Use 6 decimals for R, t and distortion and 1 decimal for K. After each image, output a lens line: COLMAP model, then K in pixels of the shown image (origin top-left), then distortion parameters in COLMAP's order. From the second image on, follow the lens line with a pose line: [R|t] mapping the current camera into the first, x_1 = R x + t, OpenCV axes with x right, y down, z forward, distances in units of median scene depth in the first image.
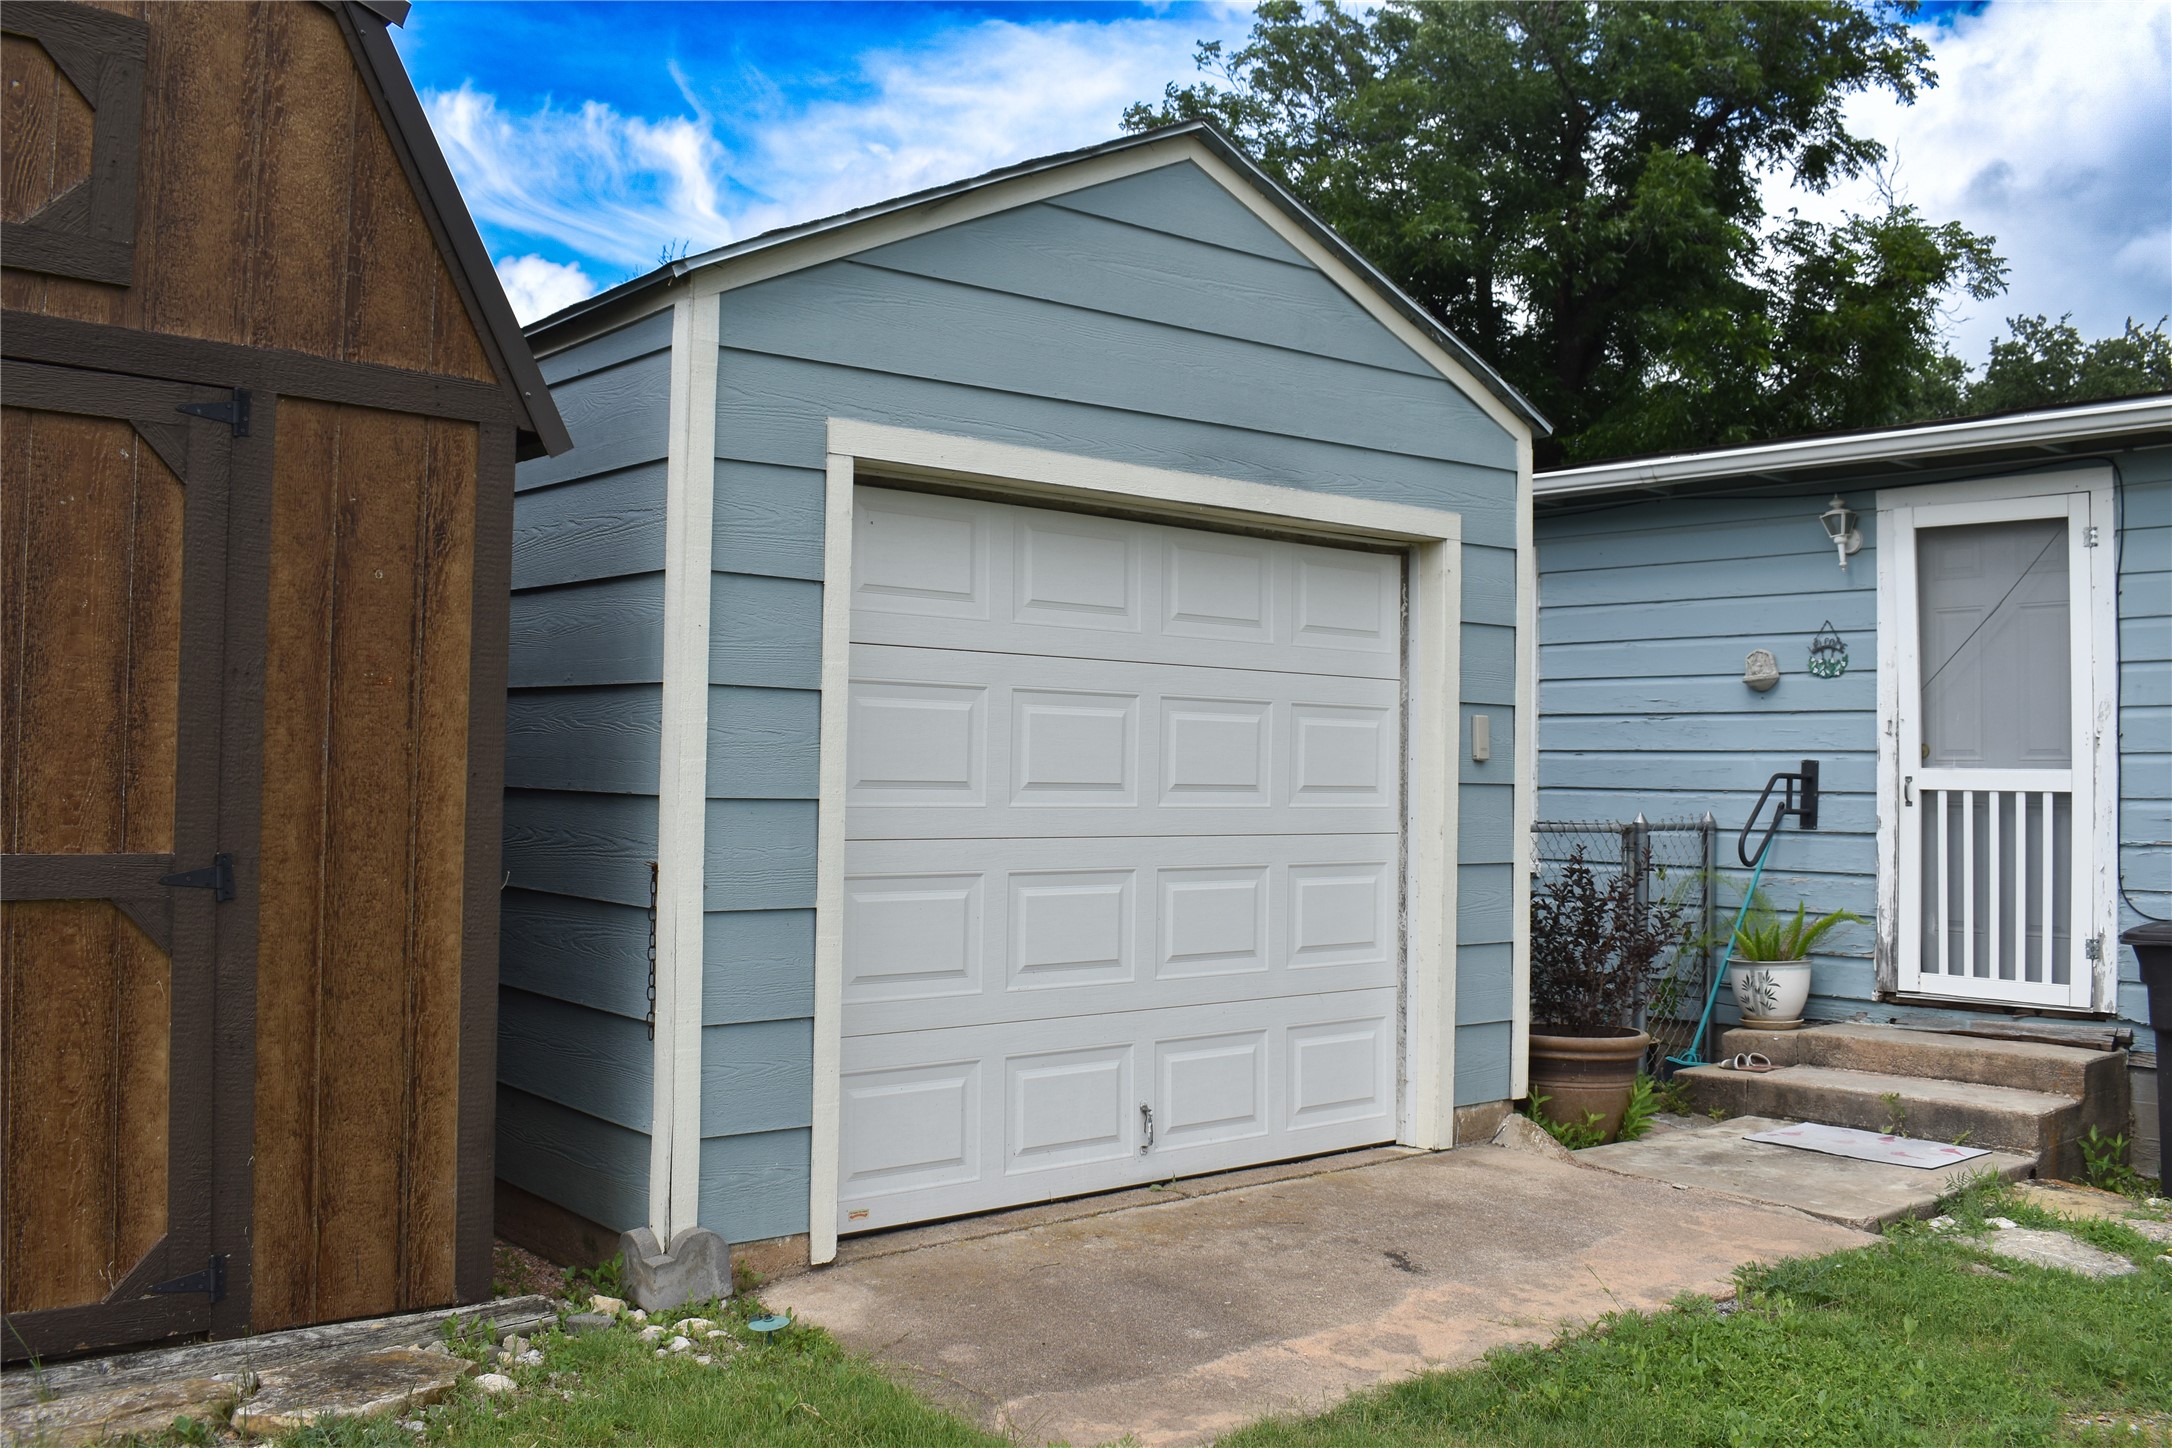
lens RADIAL K [[1914.6, 0, 1083.6], [0, 1914.6, 725.6], [0, 0, 1]] dist [-0.075791, -0.003129]
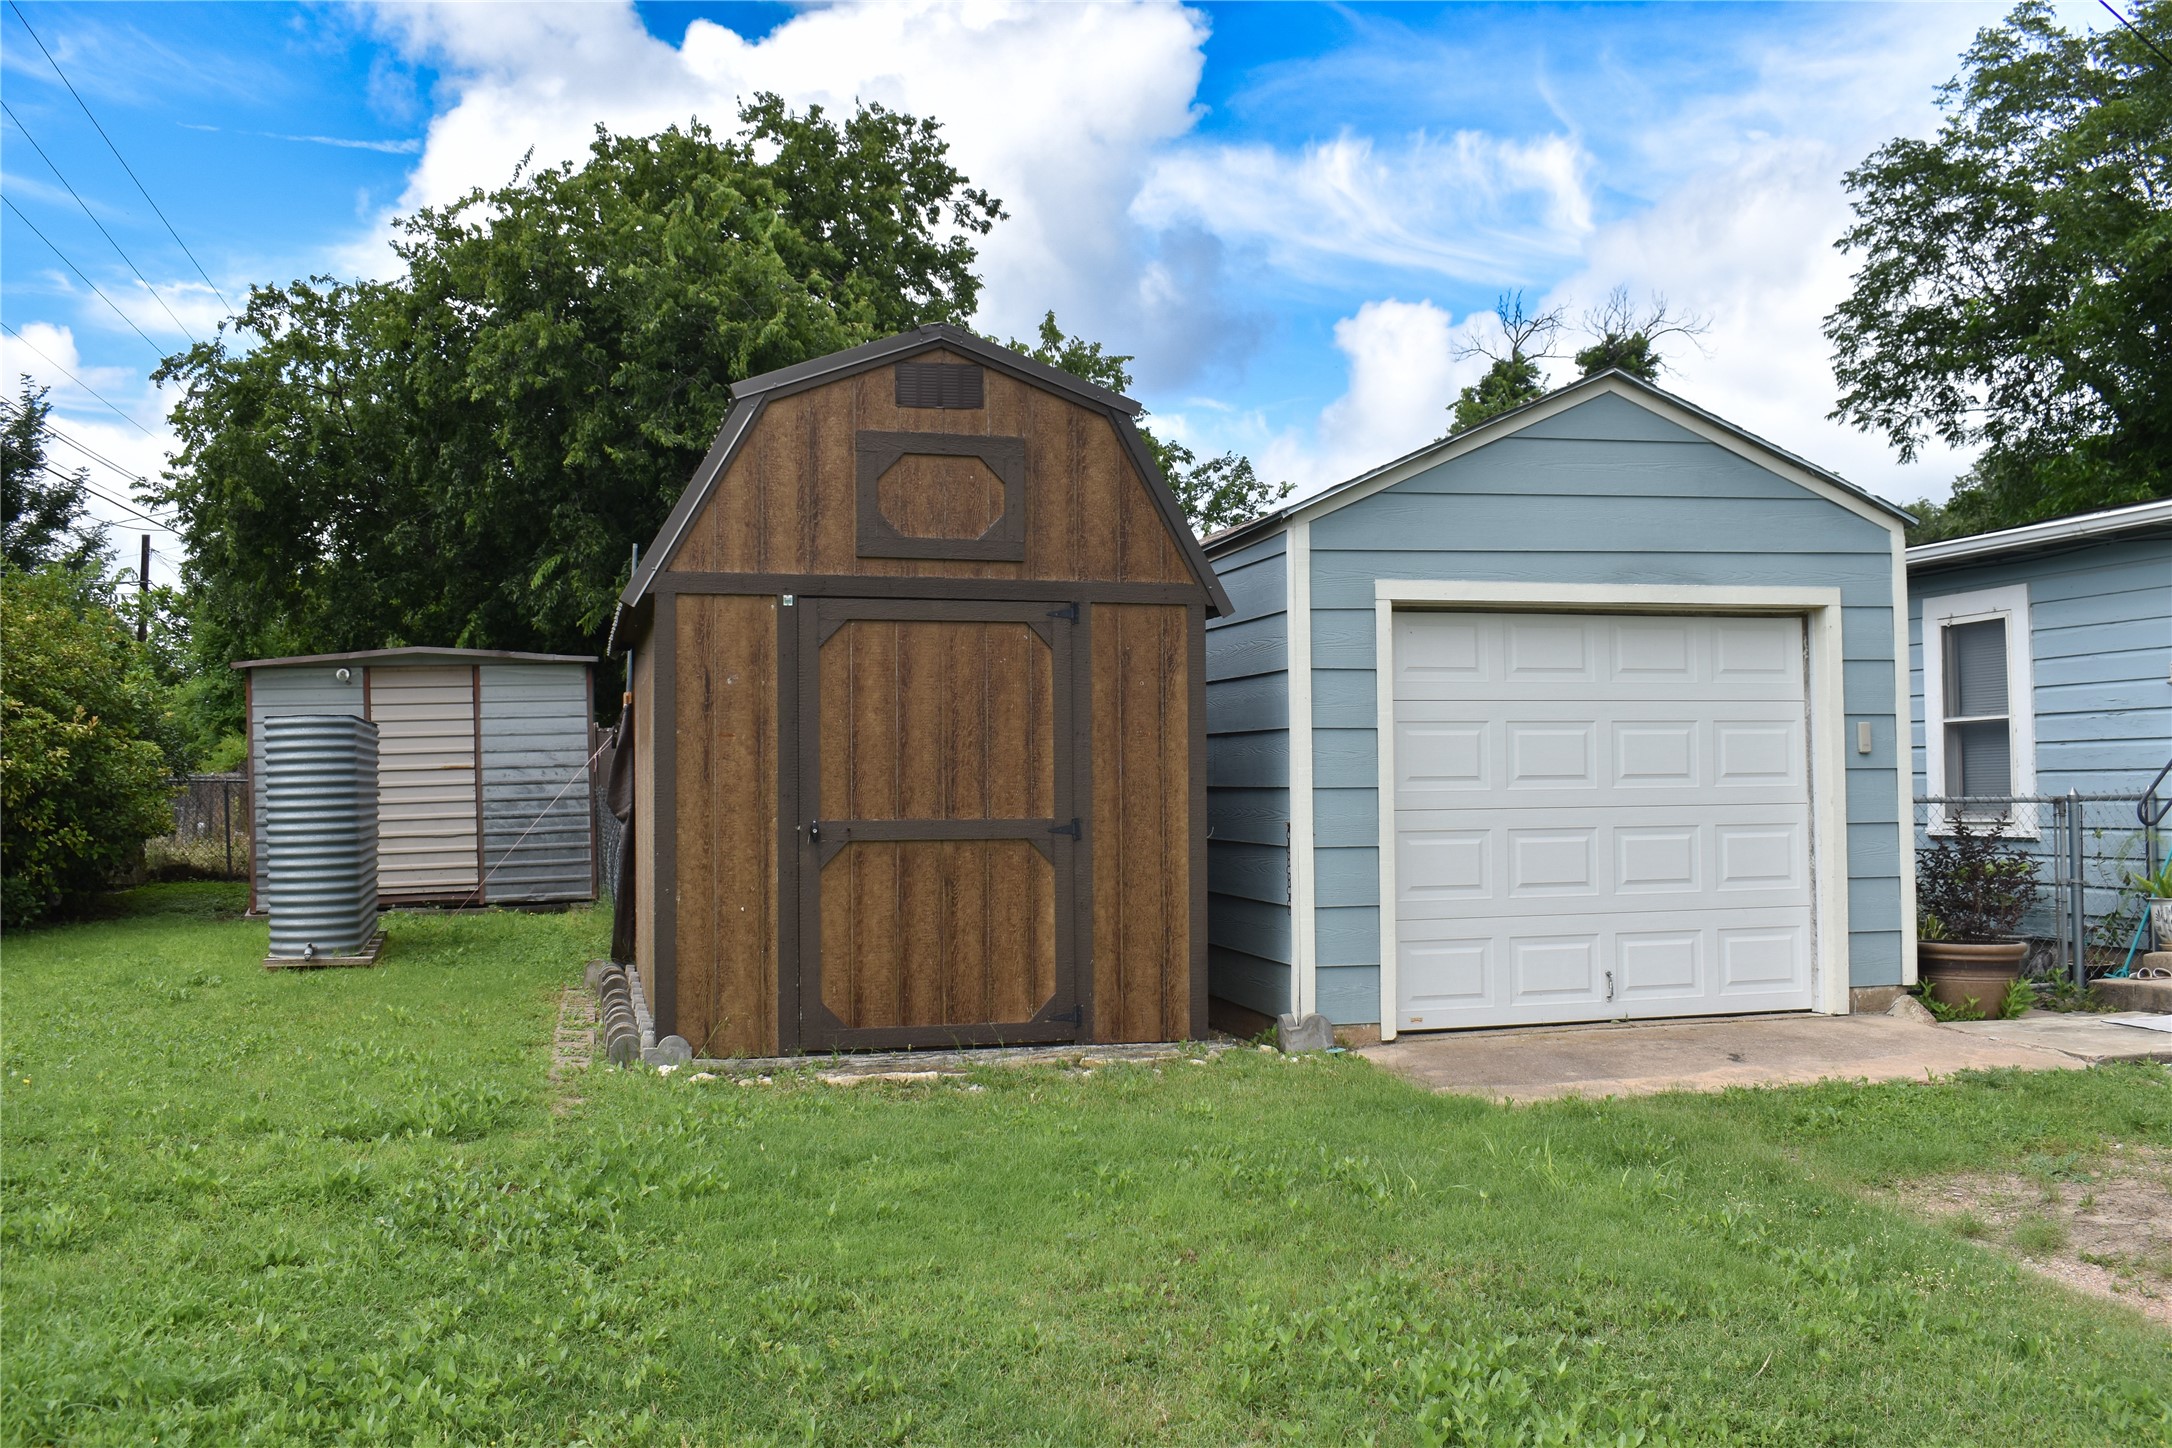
lens RADIAL K [[1914.6, 0, 1089.4], [0, 1914.6, 731.5], [0, 0, 1]] dist [-0.075791, -0.003129]
pose [[0.894426, -0.040990, -0.445334, 0.452654], [0.037638, 0.999157, -0.016371, 0.004644], [0.445630, -0.002119, 0.895215, -0.803946]]
